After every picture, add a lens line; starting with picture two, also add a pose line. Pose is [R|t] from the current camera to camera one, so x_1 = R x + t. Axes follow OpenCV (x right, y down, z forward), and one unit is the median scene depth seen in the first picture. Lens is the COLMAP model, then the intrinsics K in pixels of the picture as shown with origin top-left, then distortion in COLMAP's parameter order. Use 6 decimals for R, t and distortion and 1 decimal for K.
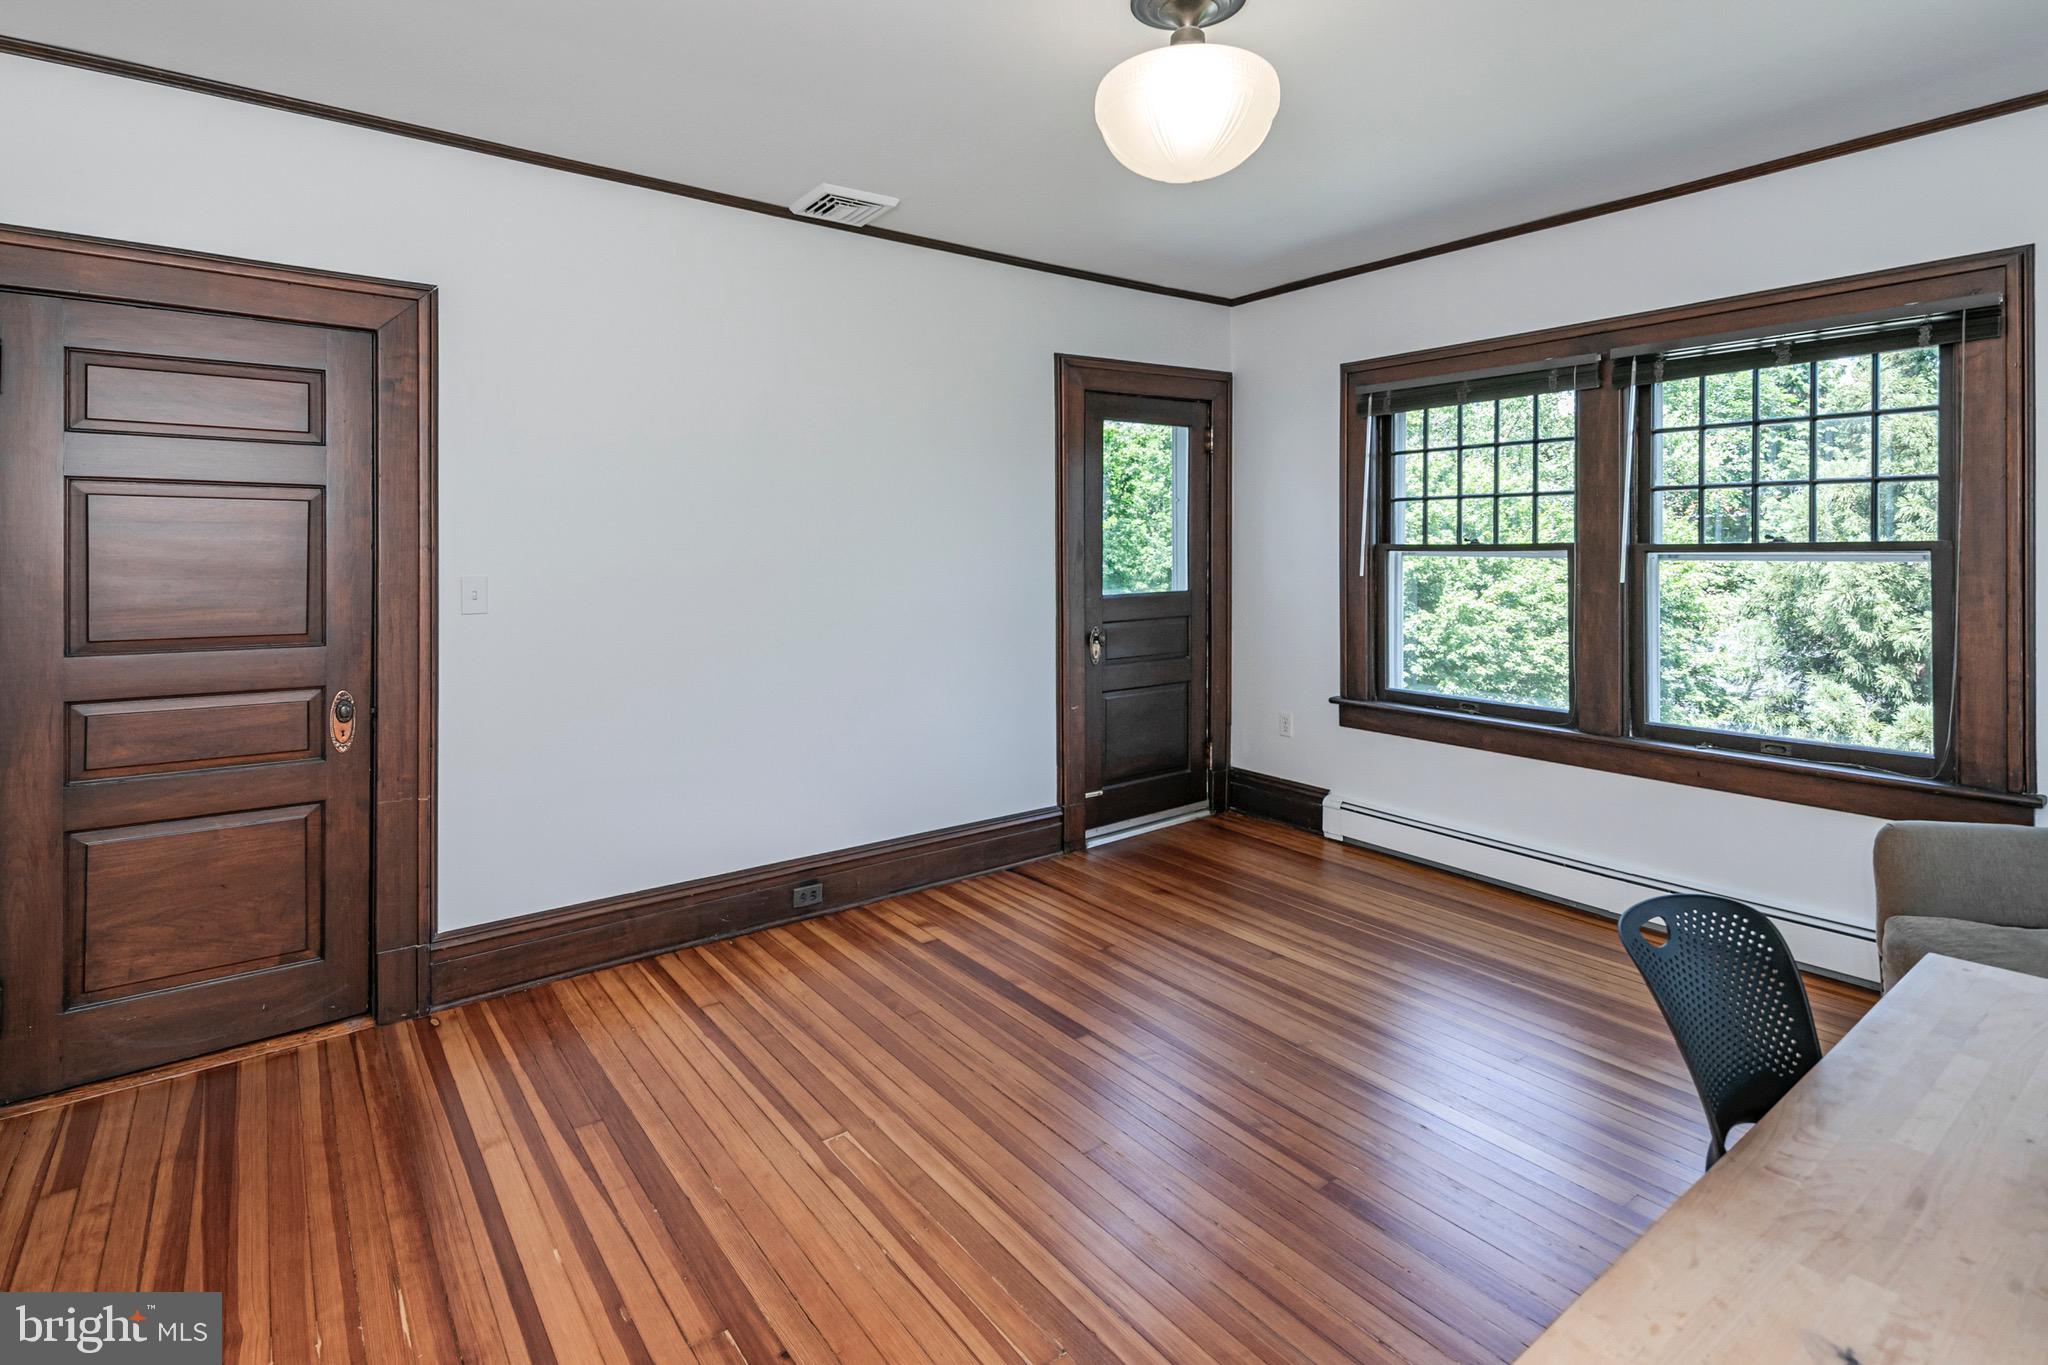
lens RADIAL K [[1022.5, 0, 1022.8], [0, 1022.5, 579.3], [0, 0, 1]] dist [0.023061, -0.008830]
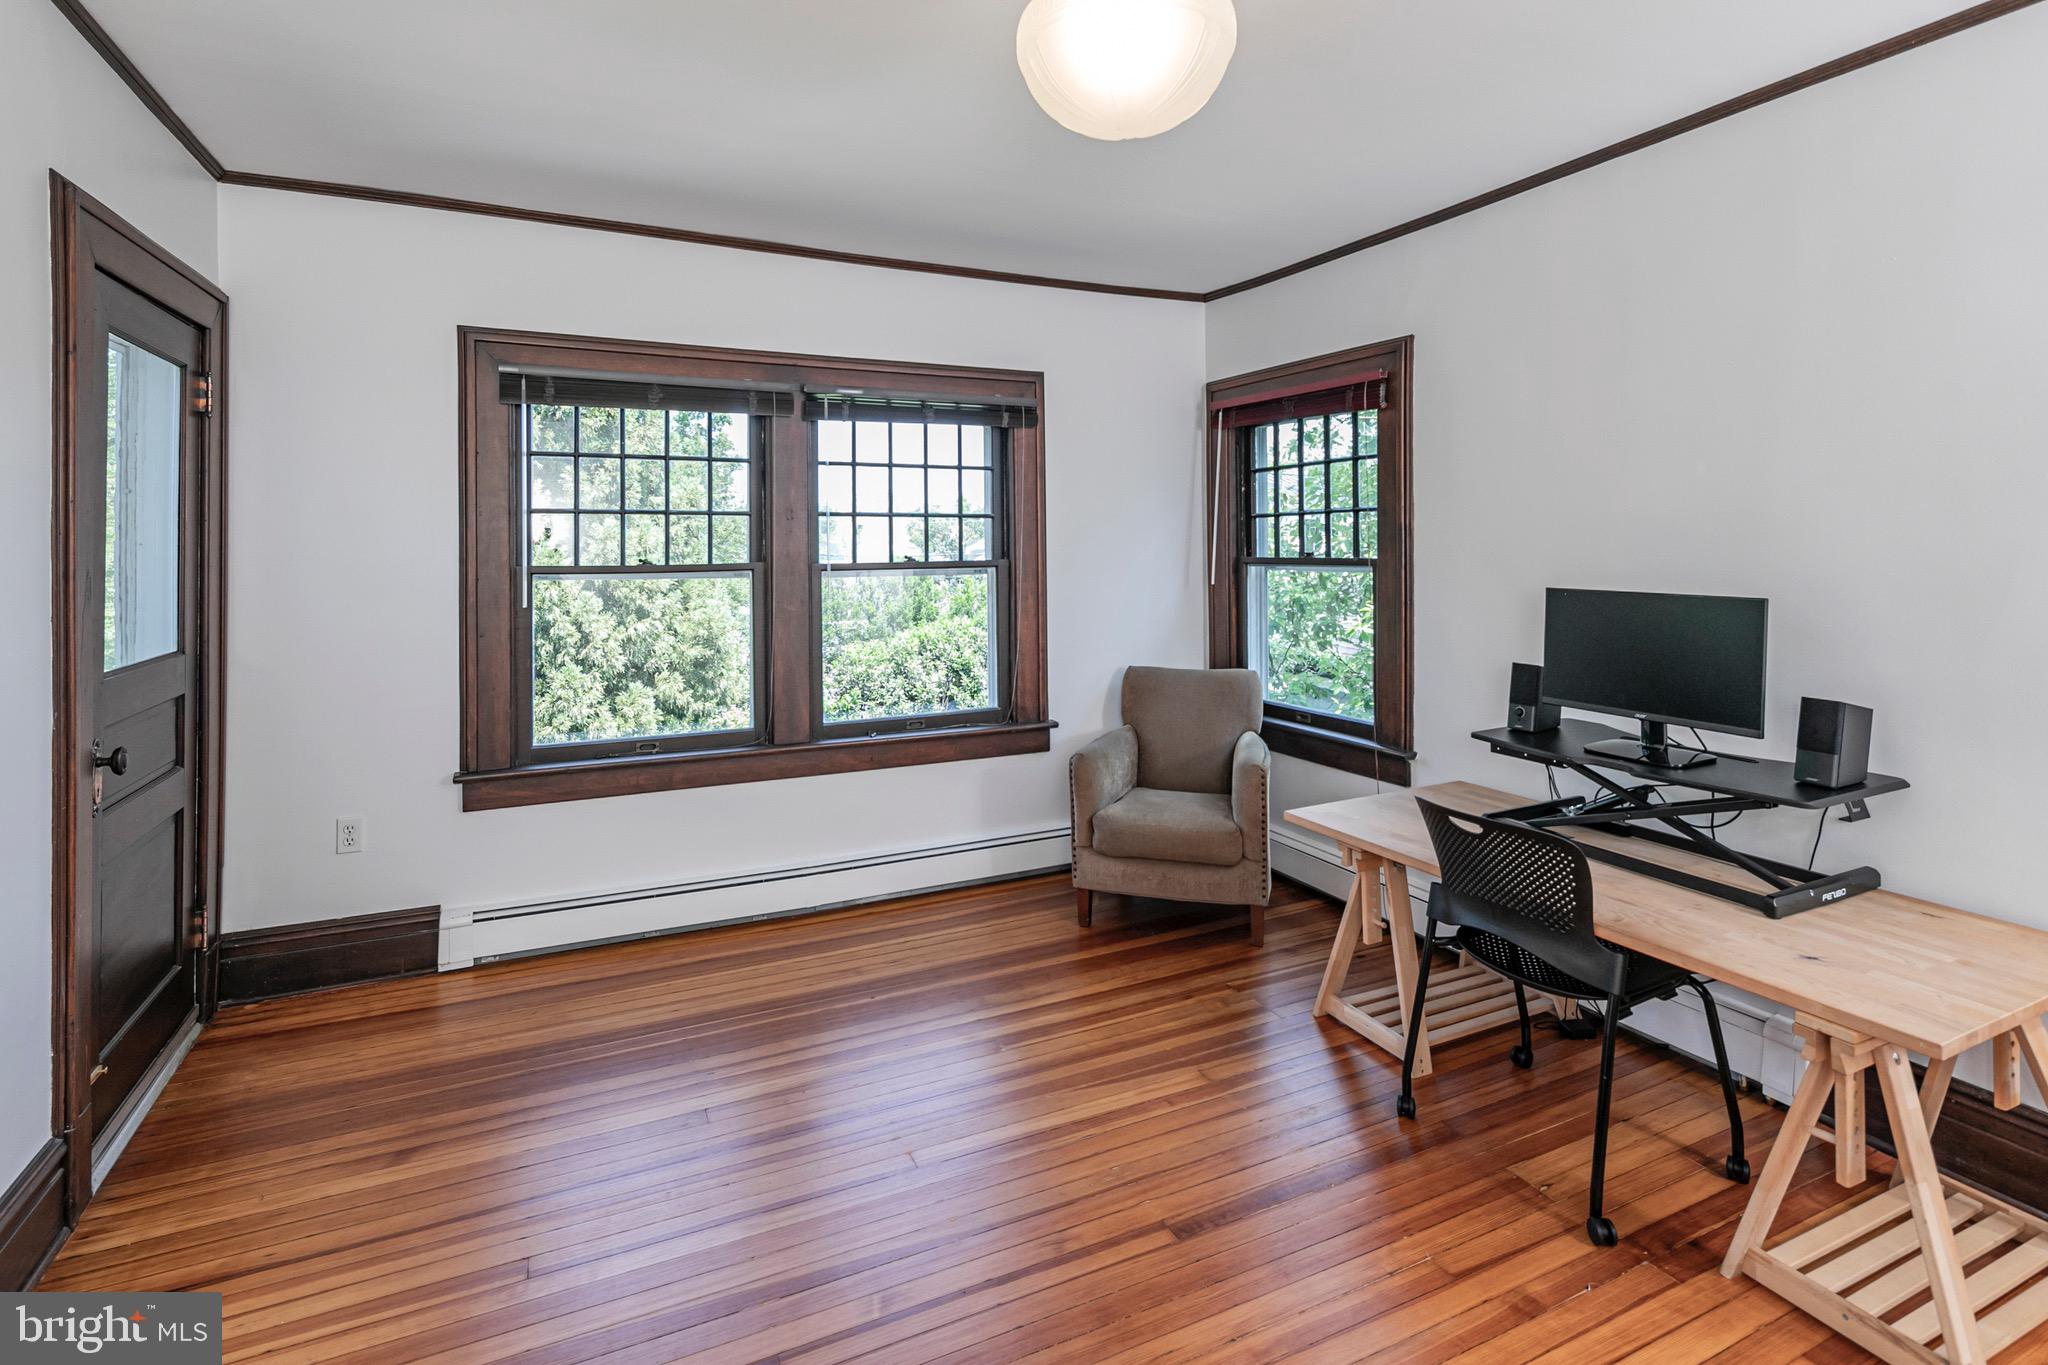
lens RADIAL K [[976.0, 0, 1019.8], [0, 976.0, 571.0], [0, 0, 1]] dist [0.018964, -0.007132]
pose [[0.205522, -0.009026, 0.978611, -0.358242], [0.044909, 0.998991, -0.000217, -0.015189], [-0.977622, 0.043993, 0.205720, 0.539588]]
